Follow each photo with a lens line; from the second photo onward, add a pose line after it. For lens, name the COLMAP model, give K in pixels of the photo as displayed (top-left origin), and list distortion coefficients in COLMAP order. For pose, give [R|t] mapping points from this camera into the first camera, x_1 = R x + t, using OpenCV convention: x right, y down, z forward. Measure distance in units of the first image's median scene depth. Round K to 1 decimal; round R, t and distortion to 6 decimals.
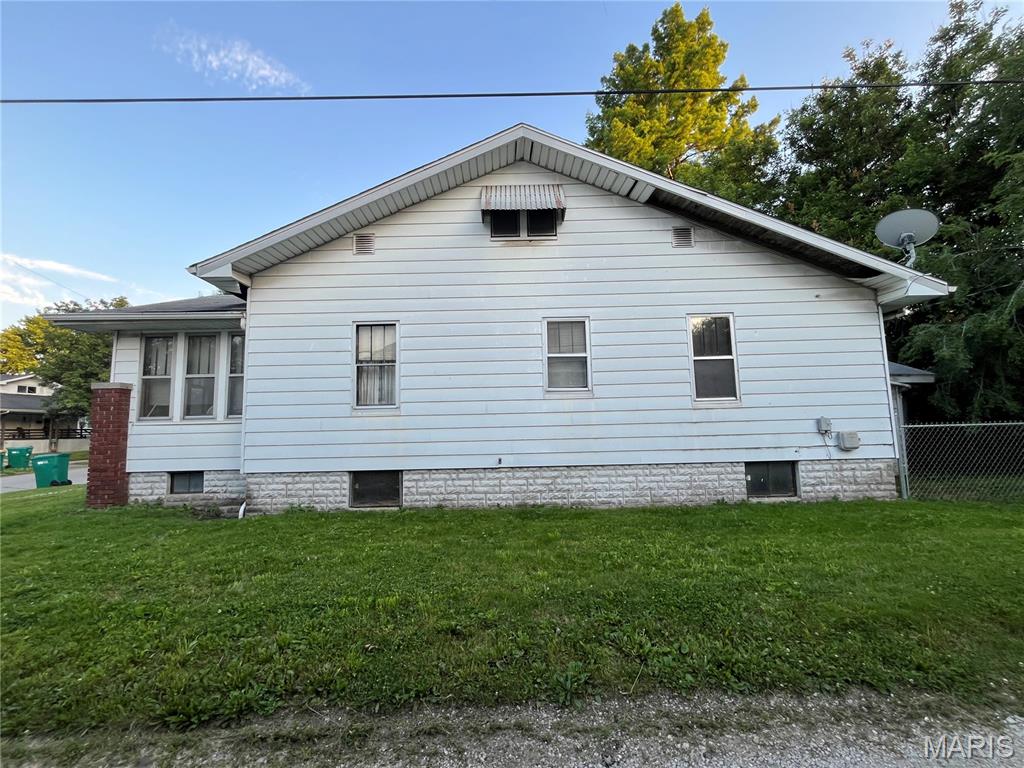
lens RADIAL K [[388.9, 0, 506.8], [0, 388.9, 372.8], [0, 0, 1]] dist [0.002078, 0.000214]
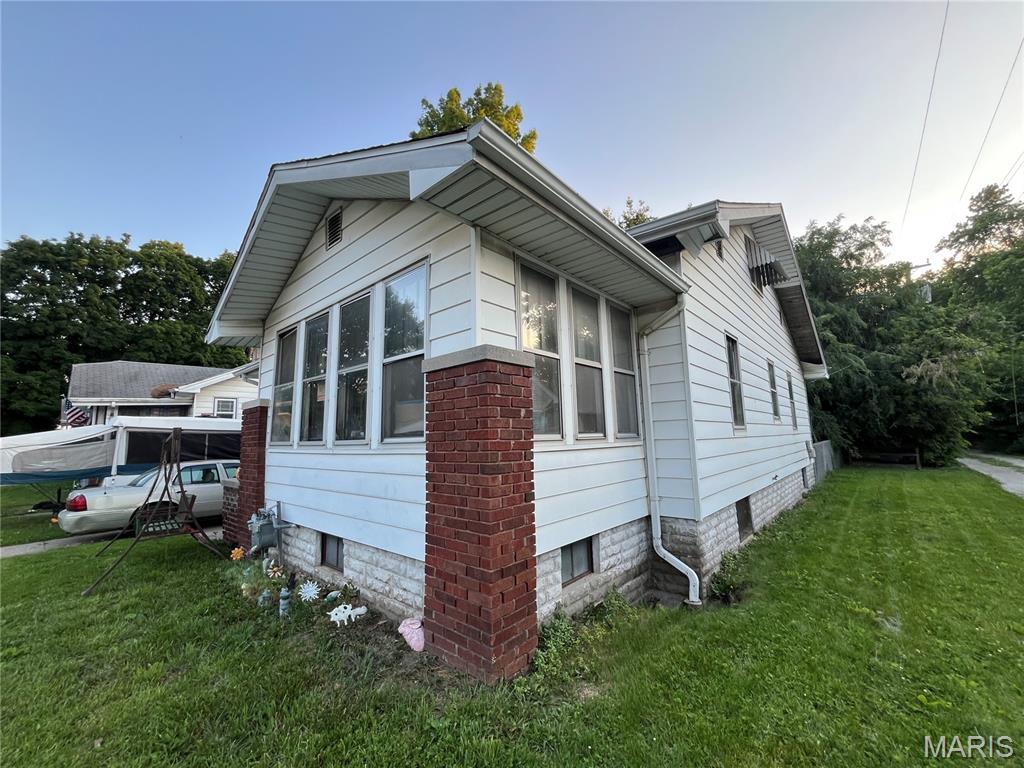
lens RADIAL K [[412.8, 0, 510.3], [0, 412.8, 383.3], [0, 0, 1]] dist [-0.003408, 0.000203]
pose [[0.662966, 0.108048, 0.740811, -1.334505], [-0.065729, 0.994110, -0.086170, 0.098346], [-0.745758, 0.008435, 0.666163, 0.699717]]
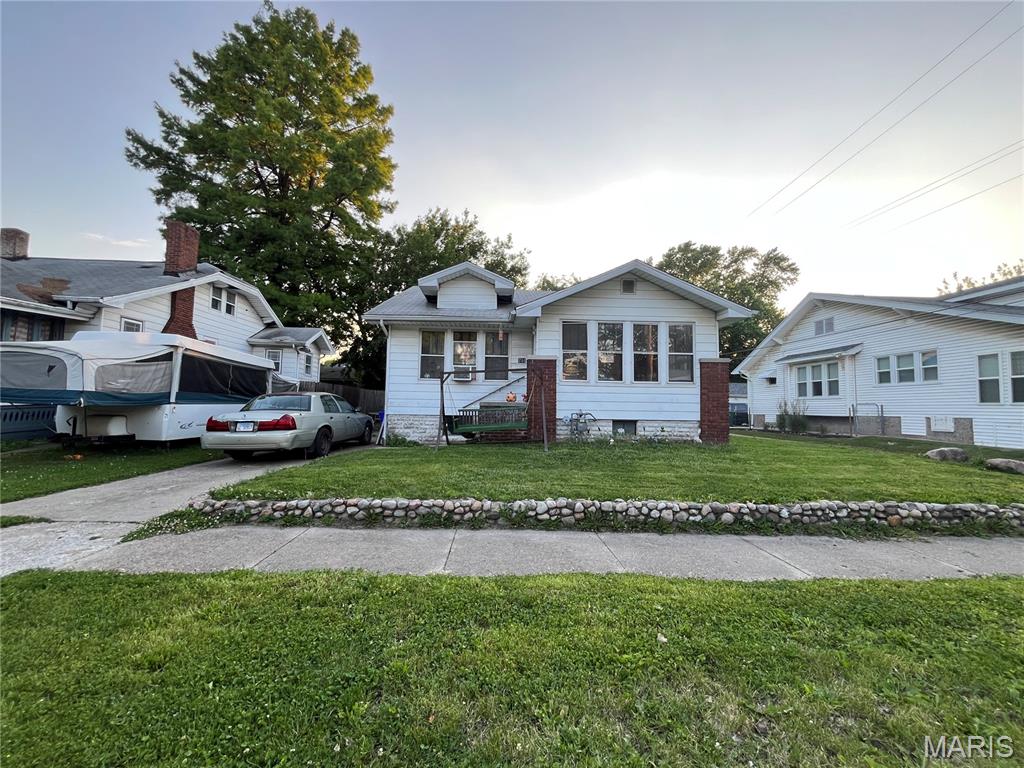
lens RADIAL K [[412.8, 0, 510.3], [0, 412.8, 383.3], [0, 0, 1]] dist [-0.003408, 0.000203]
pose [[-0.038594, 0.086240, 0.995527, -2.518201], [-0.111909, 0.989628, -0.090068, 0.342297], [-0.992969, -0.114884, -0.028543, 1.805802]]
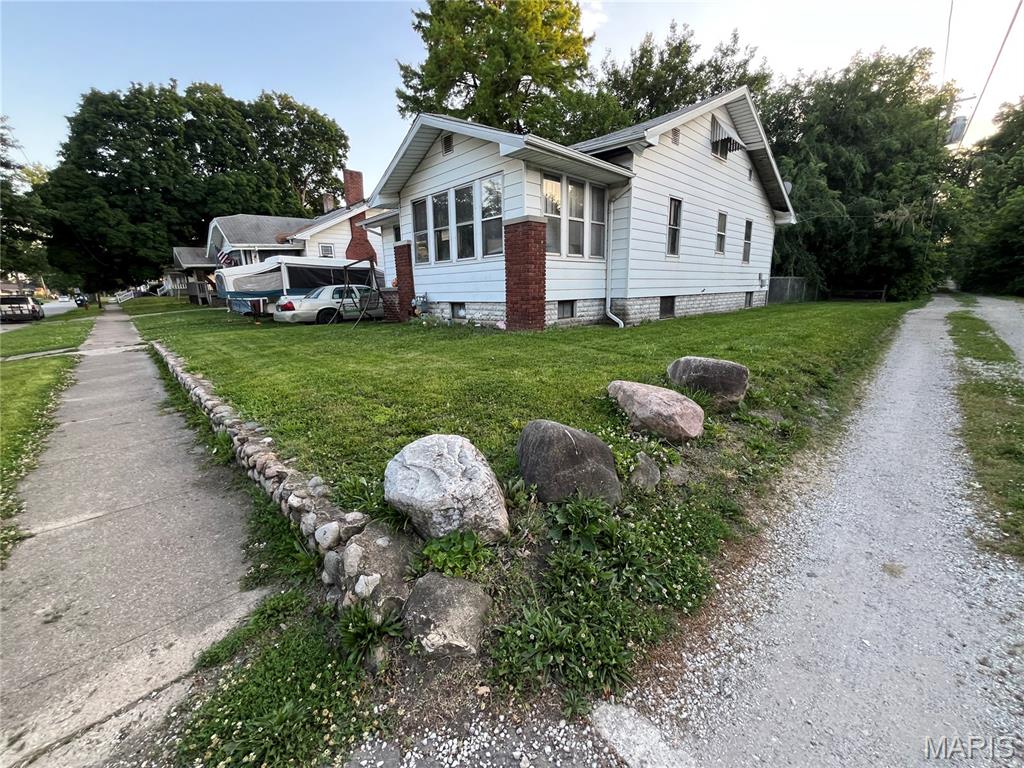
lens RADIAL K [[412.8, 0, 510.3], [0, 412.8, 383.3], [0, 0, 1]] dist [-0.003408, 0.000203]
pose [[0.722560, -0.143199, 0.676315, -1.895693], [-0.063928, 0.960278, 0.271623, 0.162269], [-0.688346, -0.239499, 0.684704, 0.161464]]
